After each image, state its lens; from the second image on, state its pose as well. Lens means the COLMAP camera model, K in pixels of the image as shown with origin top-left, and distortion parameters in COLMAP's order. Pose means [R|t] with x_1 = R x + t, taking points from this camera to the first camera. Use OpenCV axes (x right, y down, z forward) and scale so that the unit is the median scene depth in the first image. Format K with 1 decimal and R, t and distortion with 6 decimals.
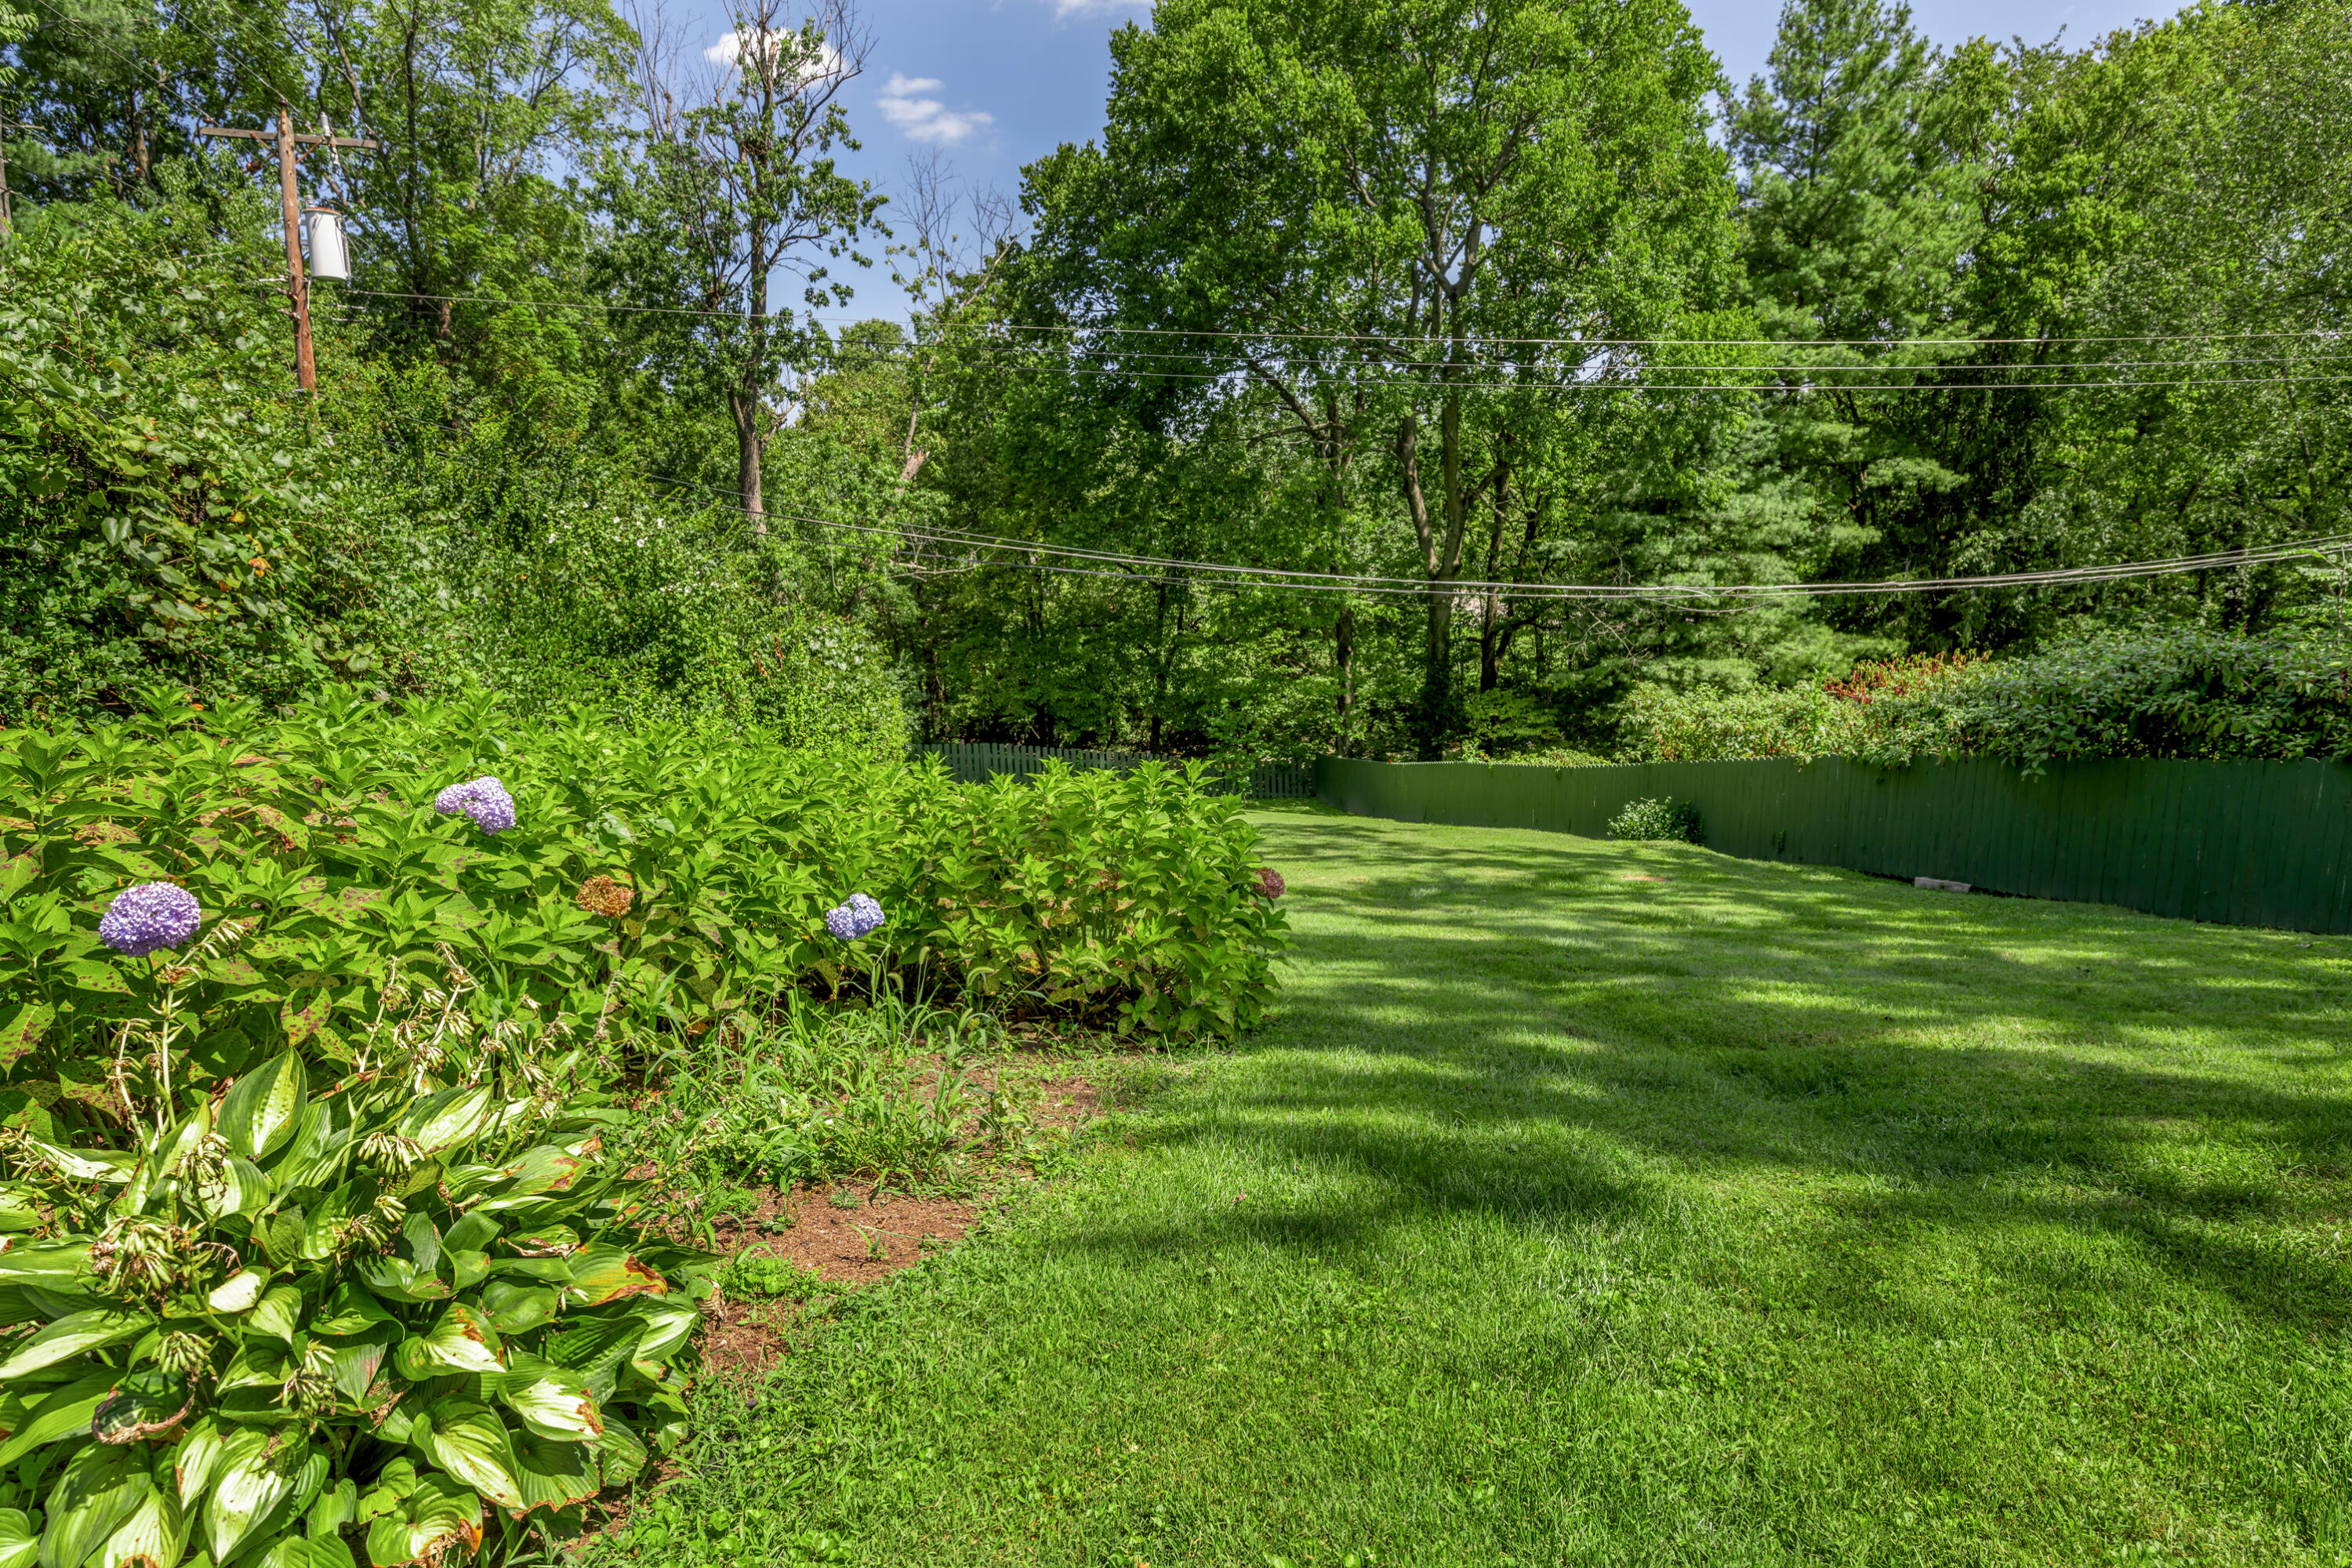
lens RADIAL K [[1303.9, 0, 1161.0], [0, 1303.9, 778.8], [0, 0, 1]] dist [-0.010601, 0.000868]
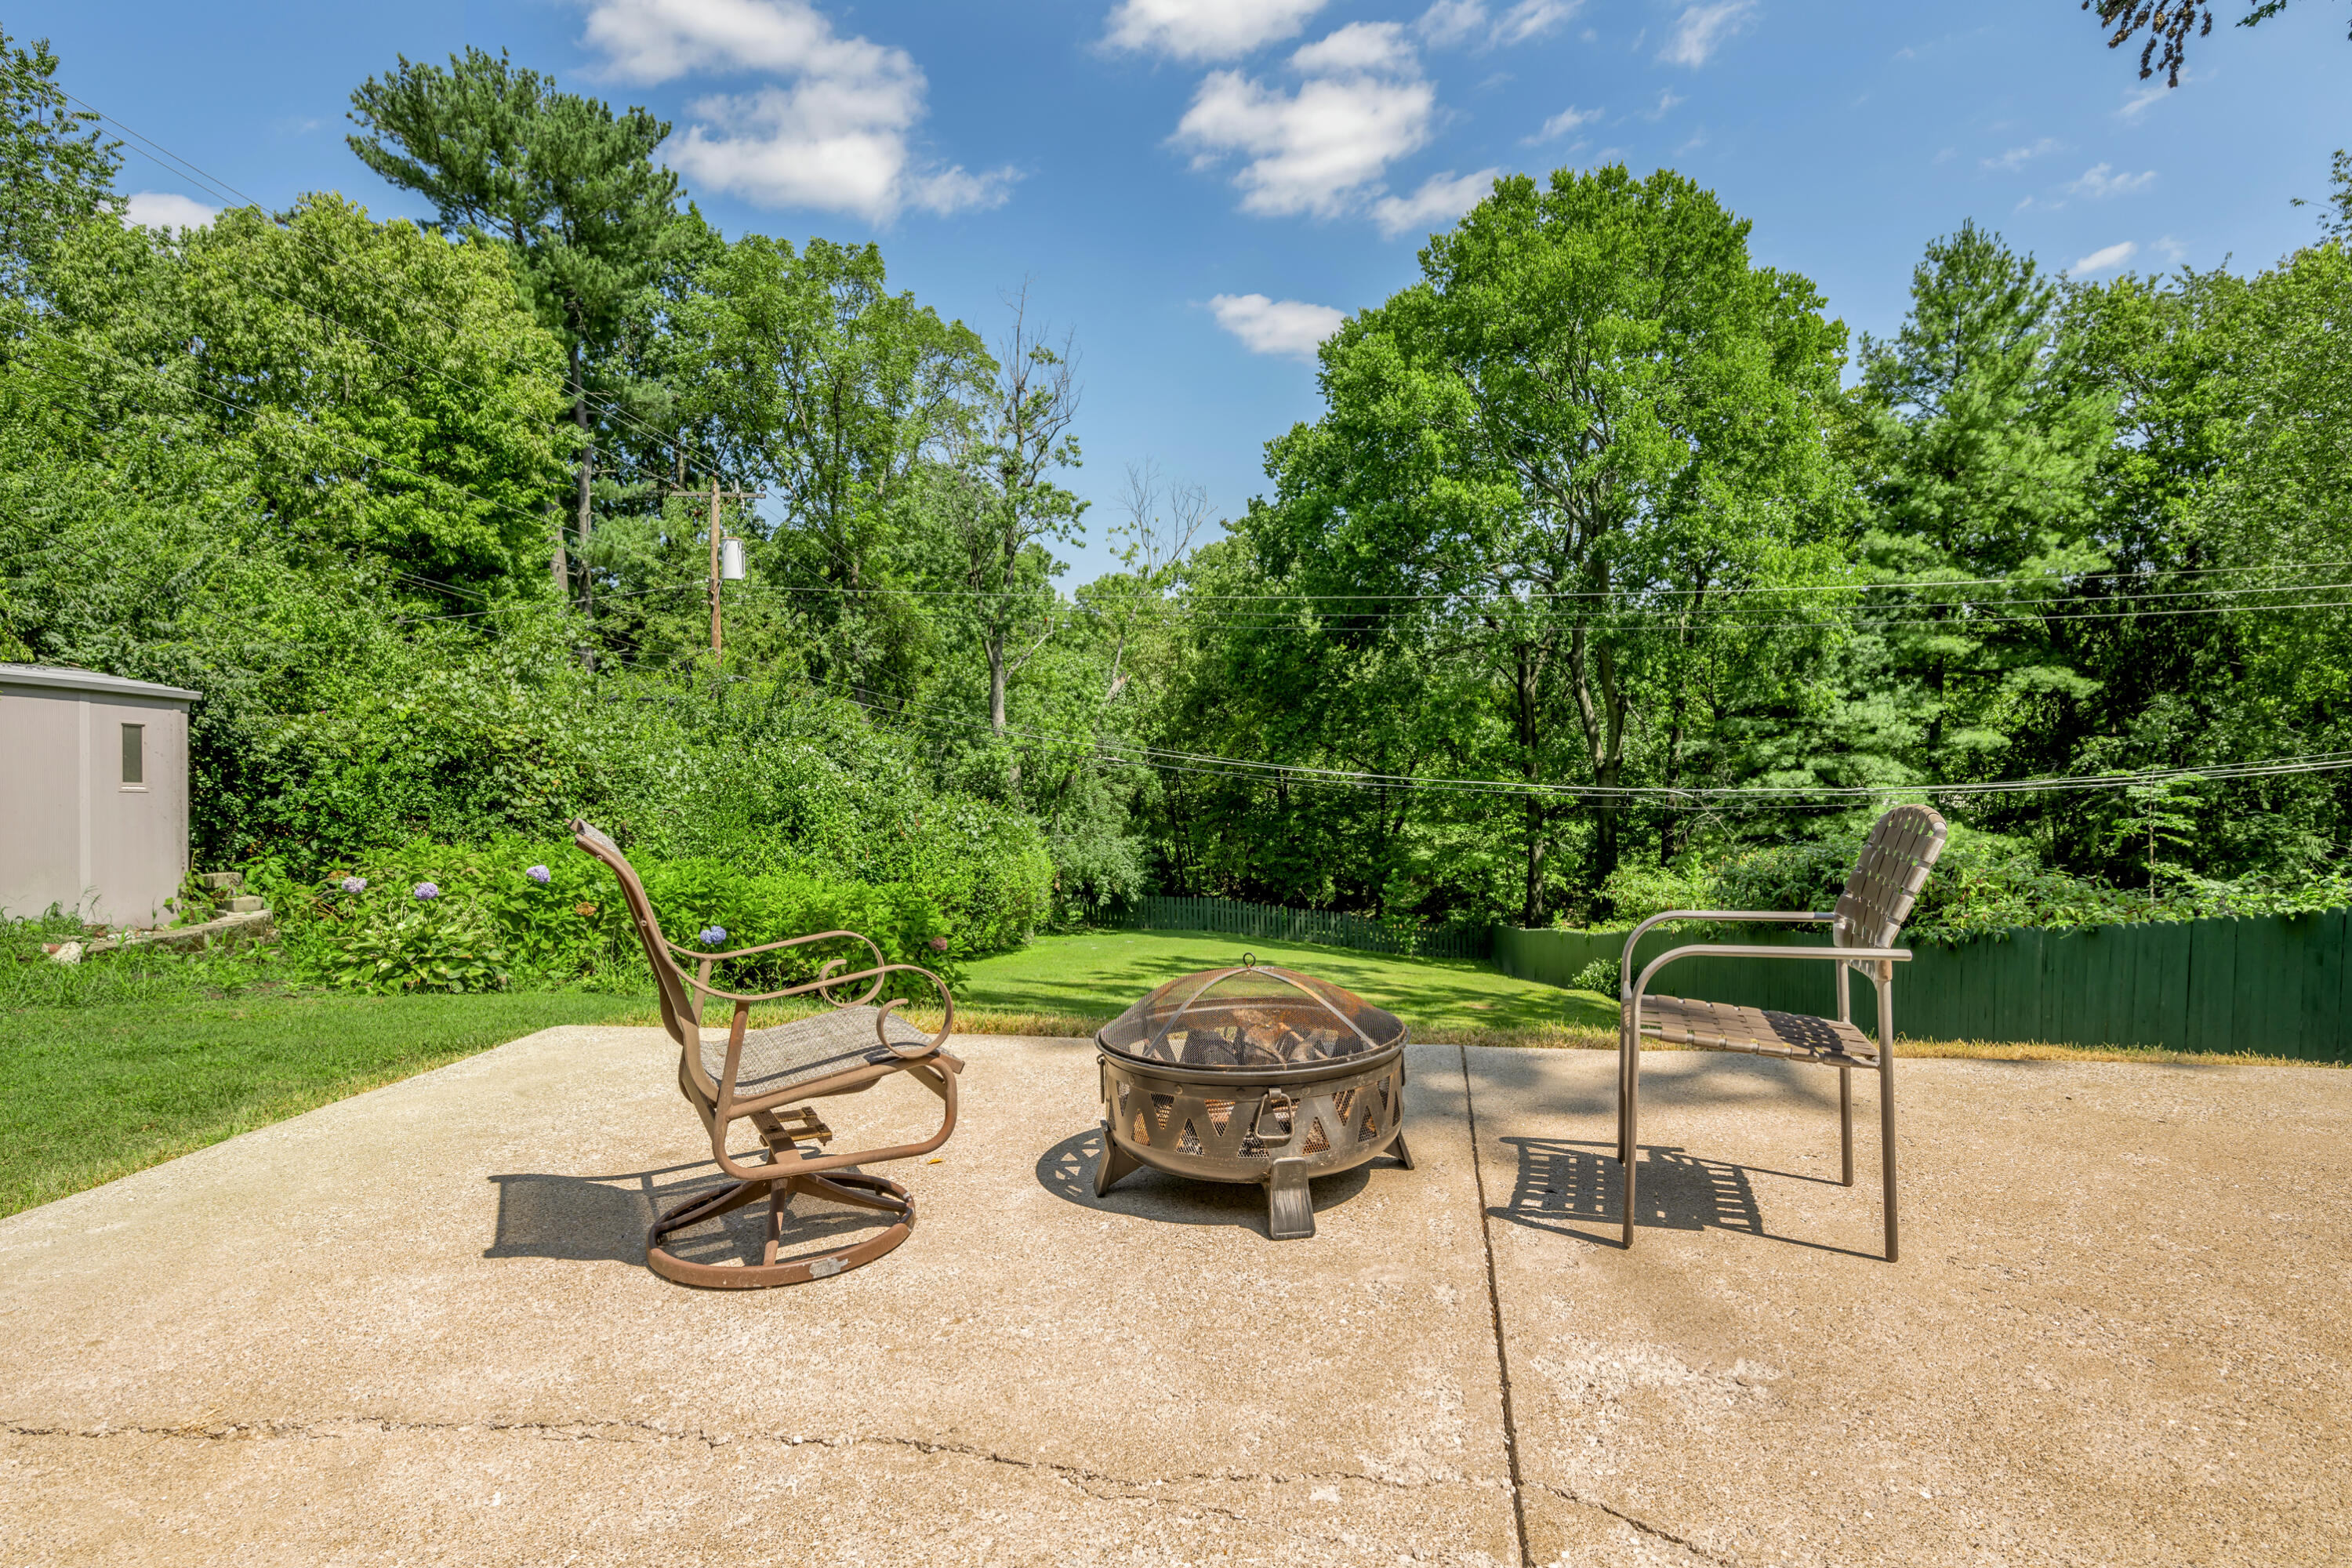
lens RADIAL K [[1261.7, 0, 1177.2], [0, 1261.7, 827.4], [0, 0, 1]] dist [-0.007577, 0.001181]
pose [[0.952618, 0.029456, -0.302740, 0.241236], [-0.057351, 0.994842, -0.083666, 0.009831], [0.298714, 0.097064, 0.949394, -0.186728]]
